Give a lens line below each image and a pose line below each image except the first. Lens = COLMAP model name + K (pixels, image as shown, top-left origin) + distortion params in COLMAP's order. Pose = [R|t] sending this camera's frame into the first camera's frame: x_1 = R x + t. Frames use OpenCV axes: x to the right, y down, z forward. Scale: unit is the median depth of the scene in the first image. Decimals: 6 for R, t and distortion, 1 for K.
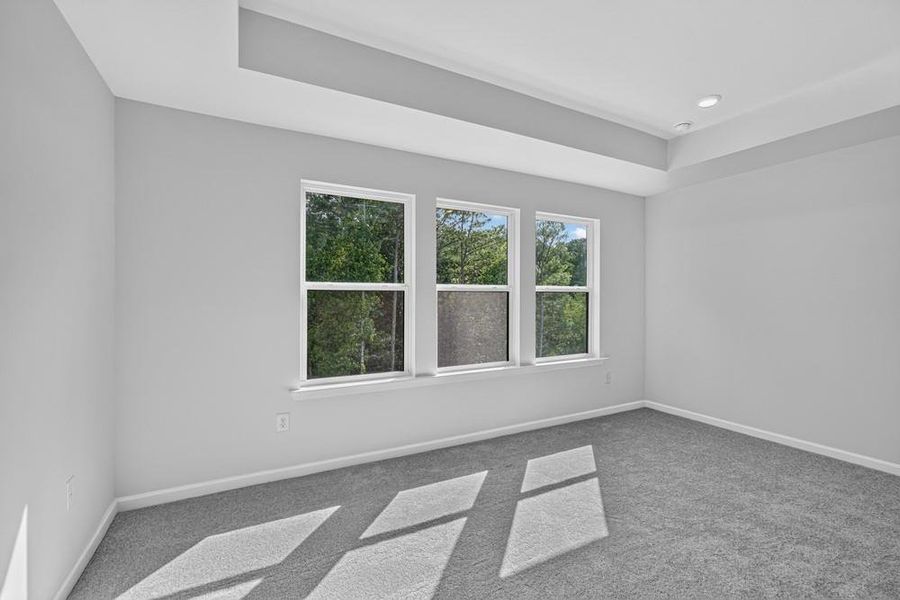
lens RADIAL K [[398.3, 0, 450.6], [0, 398.3, 296.8], [0, 0, 1]] dist [-0.017626, 0.006821]
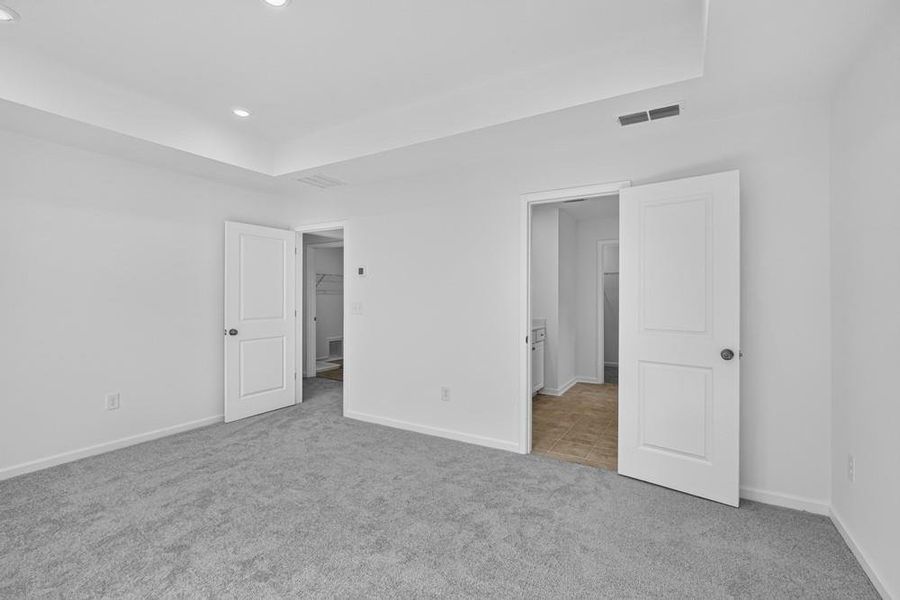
lens RADIAL K [[398.3, 0, 450.6], [0, 398.3, 296.8], [0, 0, 1]] dist [-0.017626, 0.006821]
pose [[-0.526533, 0.003167, 0.850149, -0.441540], [0.000982, 0.999995, -0.003117, 0.012182], [-0.850154, -0.000806, -0.526533, 0.927399]]
